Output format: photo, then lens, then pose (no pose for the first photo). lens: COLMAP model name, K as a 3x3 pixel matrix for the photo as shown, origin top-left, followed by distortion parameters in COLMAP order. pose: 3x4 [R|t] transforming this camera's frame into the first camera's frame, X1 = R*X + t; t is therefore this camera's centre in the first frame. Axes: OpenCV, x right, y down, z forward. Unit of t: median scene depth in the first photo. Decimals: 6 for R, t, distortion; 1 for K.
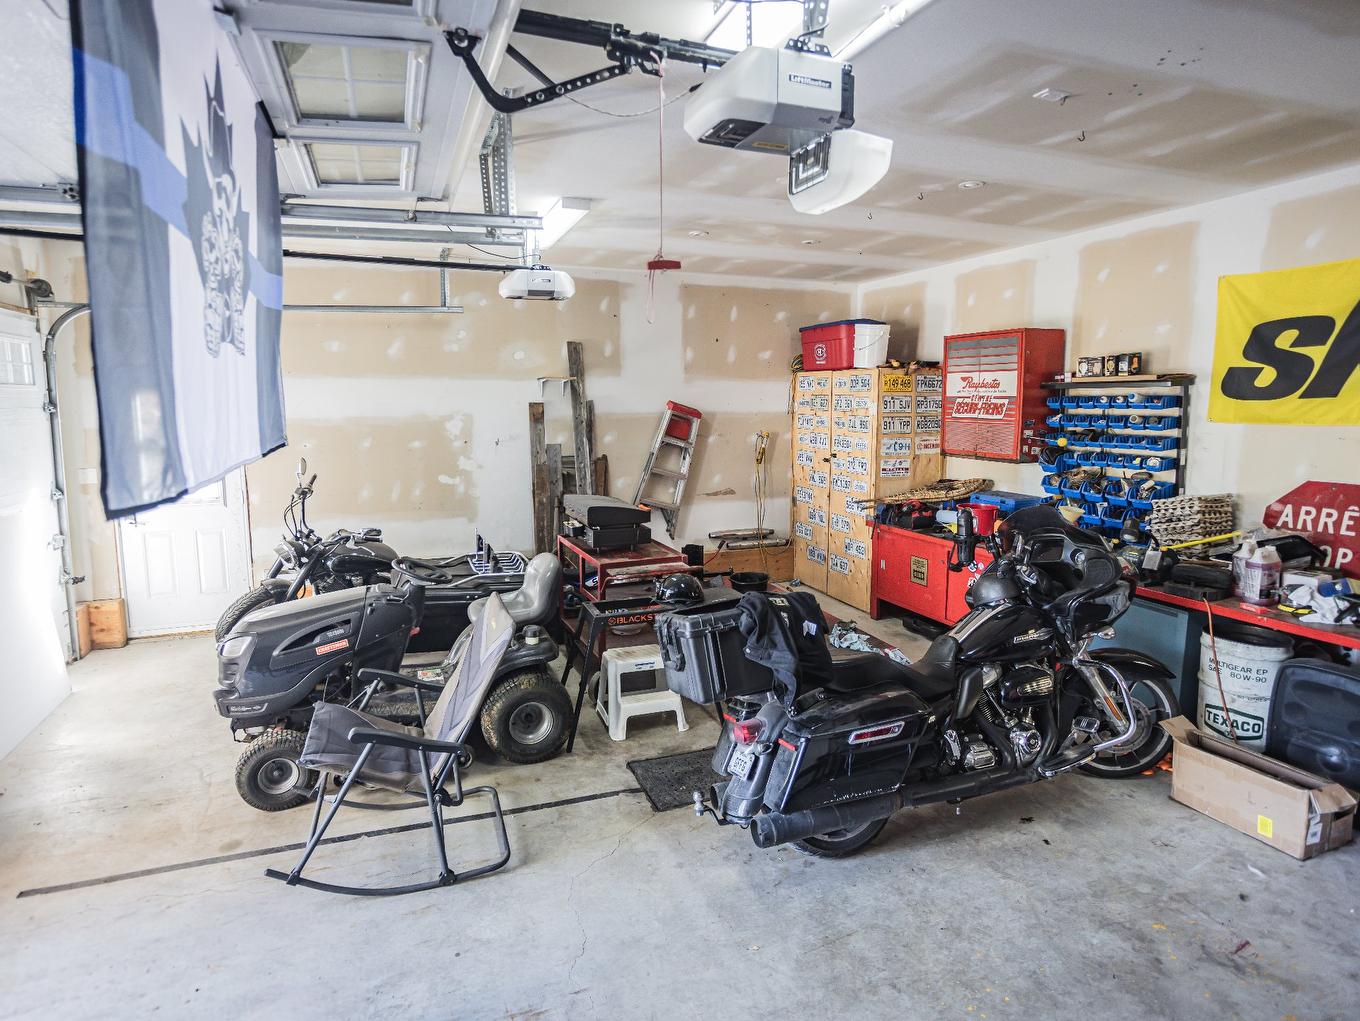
lens RADIAL K [[808.6, 0, 680.0], [0, 808.6, 490.2], [0, 0, 1]] dist [-0.001067, 0.000557]
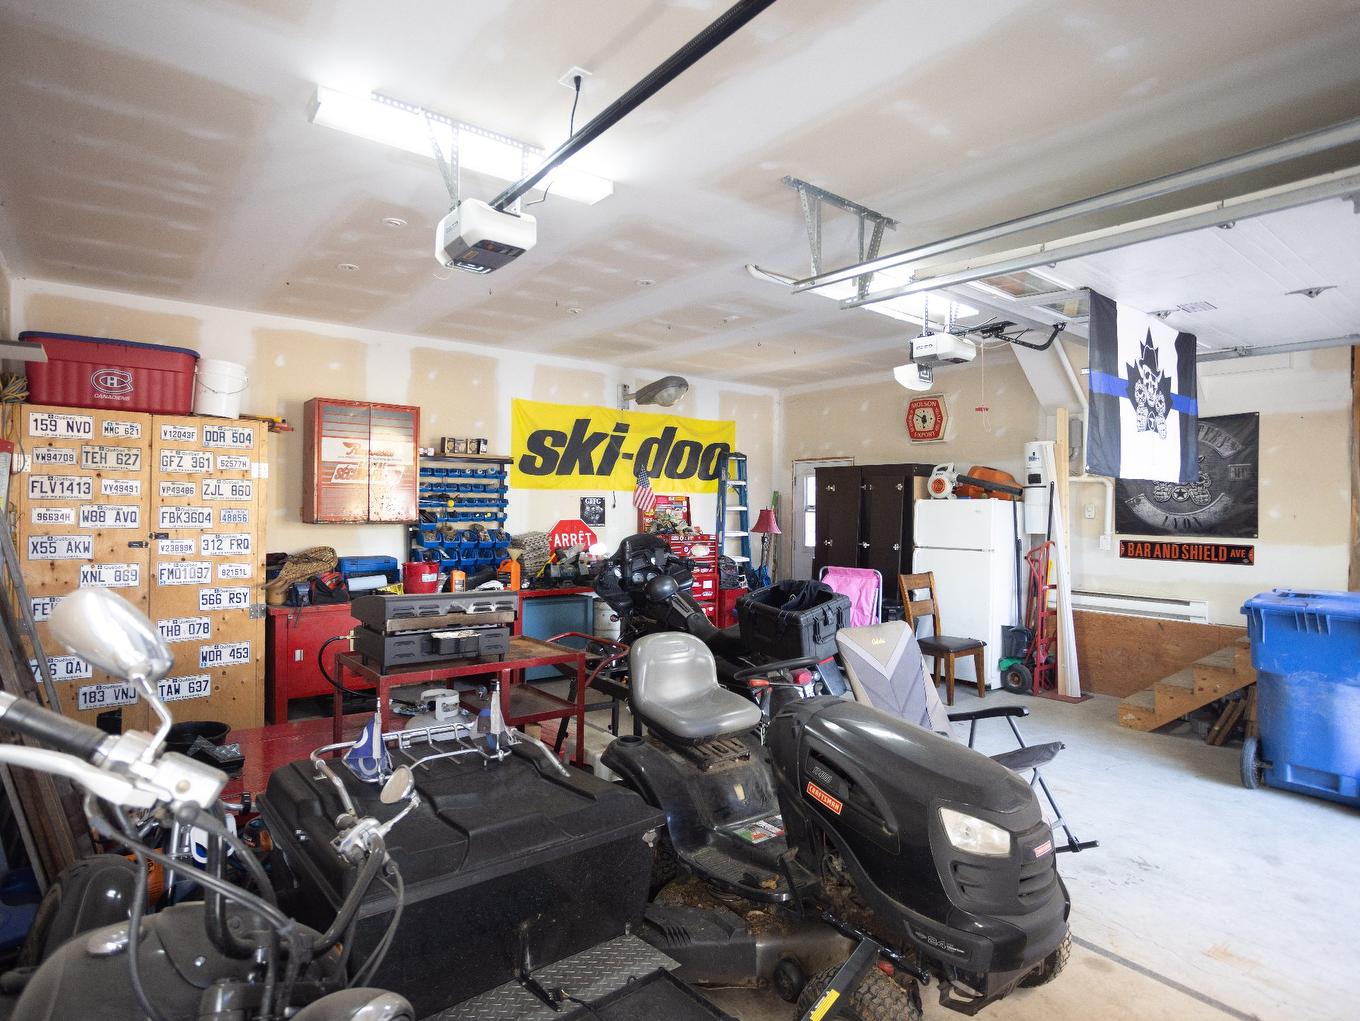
lens RADIAL K [[753.8, 0, 680.0], [0, 753.8, 510.5], [0, 0, 1]] dist [-0.000406, -0.000003]
pose [[-0.331284, -0.003999, 0.943522, -0.866154], [0.101913, 0.993989, 0.039997, -0.068948], [-0.938011, 0.109408, -0.328885, 1.220053]]
